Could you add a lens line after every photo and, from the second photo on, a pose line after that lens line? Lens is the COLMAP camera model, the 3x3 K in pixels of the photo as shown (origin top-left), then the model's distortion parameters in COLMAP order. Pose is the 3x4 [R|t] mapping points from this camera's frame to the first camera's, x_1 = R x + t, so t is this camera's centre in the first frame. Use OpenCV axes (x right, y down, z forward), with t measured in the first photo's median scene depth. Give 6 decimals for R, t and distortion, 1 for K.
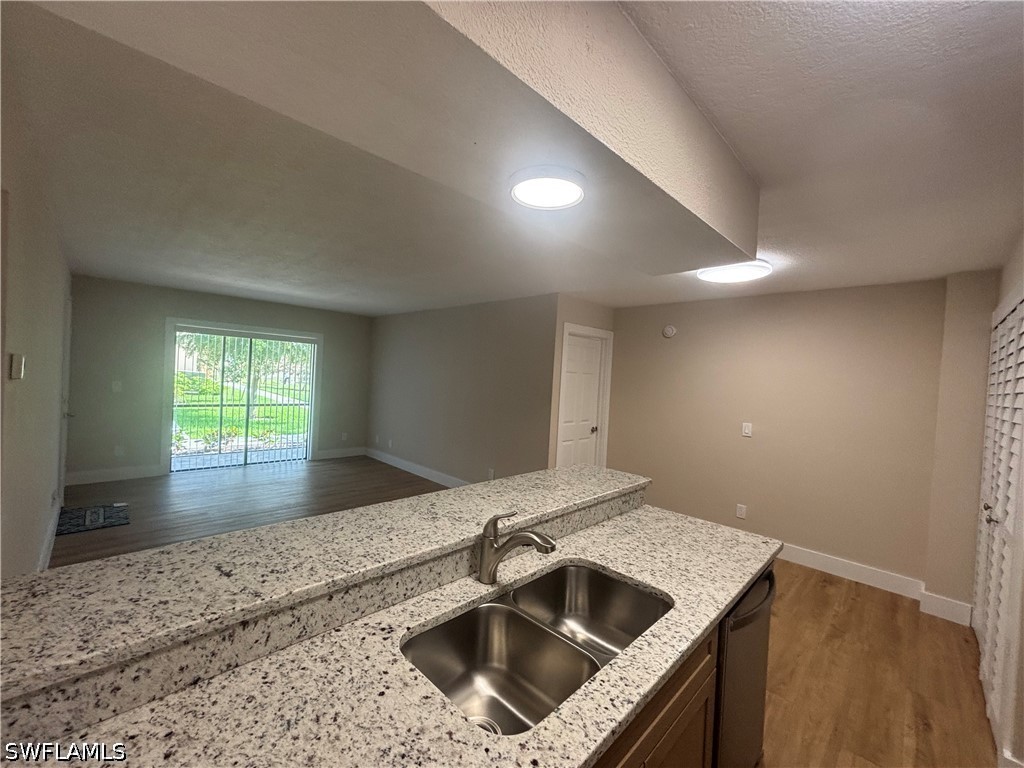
lens RADIAL K [[413.2, 0, 510.9], [0, 413.2, 382.4], [0, 0, 1]] dist [0.002840, 0.000117]
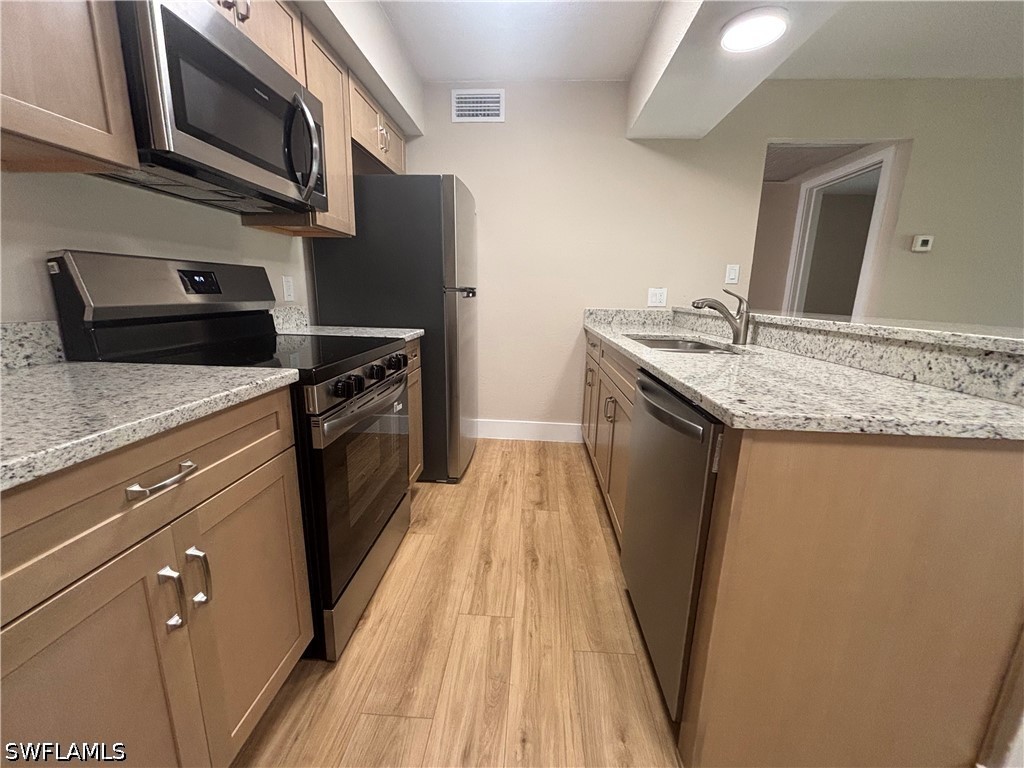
lens RADIAL K [[413.2, 0, 514.6], [0, 413.2, 376.4], [0, 0, 1]] dist [0.002840, 0.000117]
pose [[-0.740672, 0.066325, -0.668585, 1.407670], [-0.075998, 0.980458, 0.181455, 0.369934], [0.667555, 0.185210, -0.721157, 1.464302]]
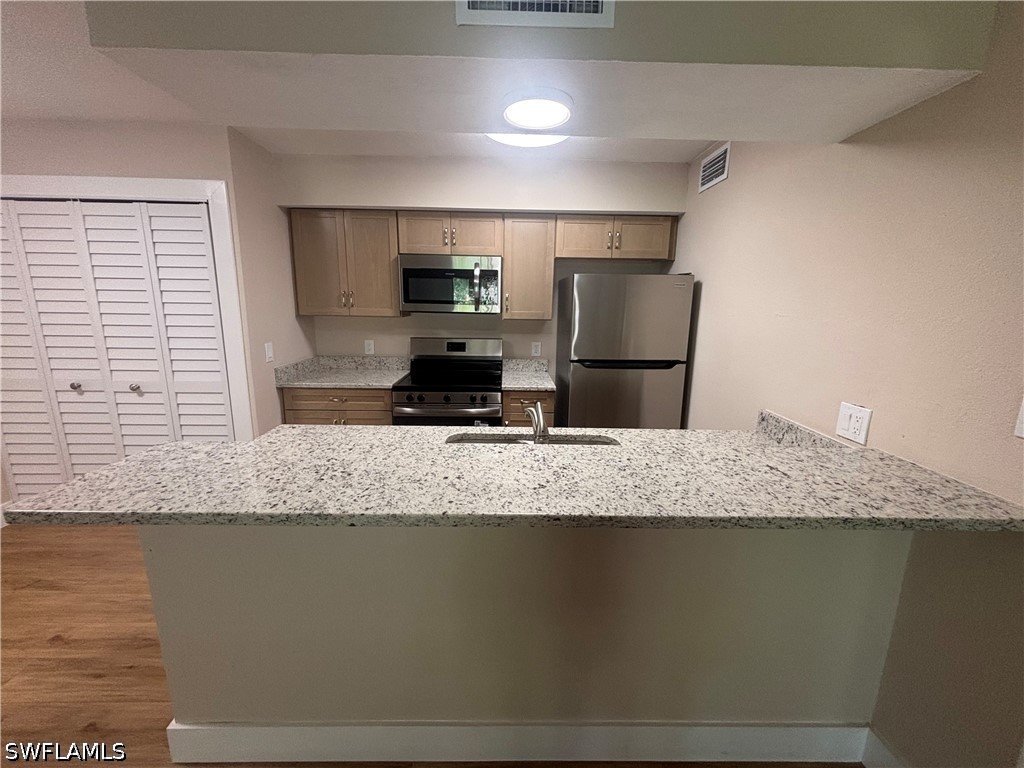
lens RADIAL K [[413.2, 0, 516.9], [0, 413.2, 386.6], [0, 0, 1]] dist [0.002840, 0.000117]
pose [[-0.722203, -0.206396, 0.660169, -0.657750], [-0.042697, 0.965924, 0.255278, -0.031003], [-0.690362, 0.156176, -0.706406, 1.709609]]
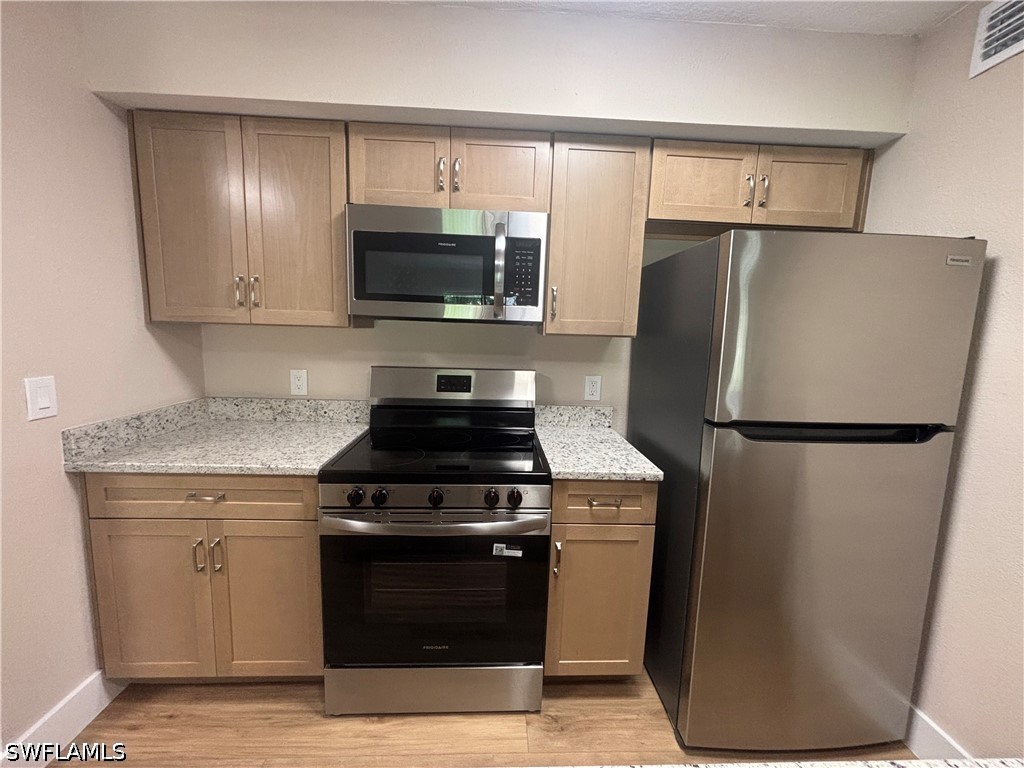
lens RADIAL K [[413.2, 0, 513.8], [0, 413.2, 378.5], [0, 0, 1]] dist [0.002840, 0.000117]
pose [[-0.736857, -0.159890, 0.656869, 0.236877], [-0.057403, 0.982918, 0.174862, 0.116702], [-0.673607, 0.091143, -0.733449, 1.050813]]
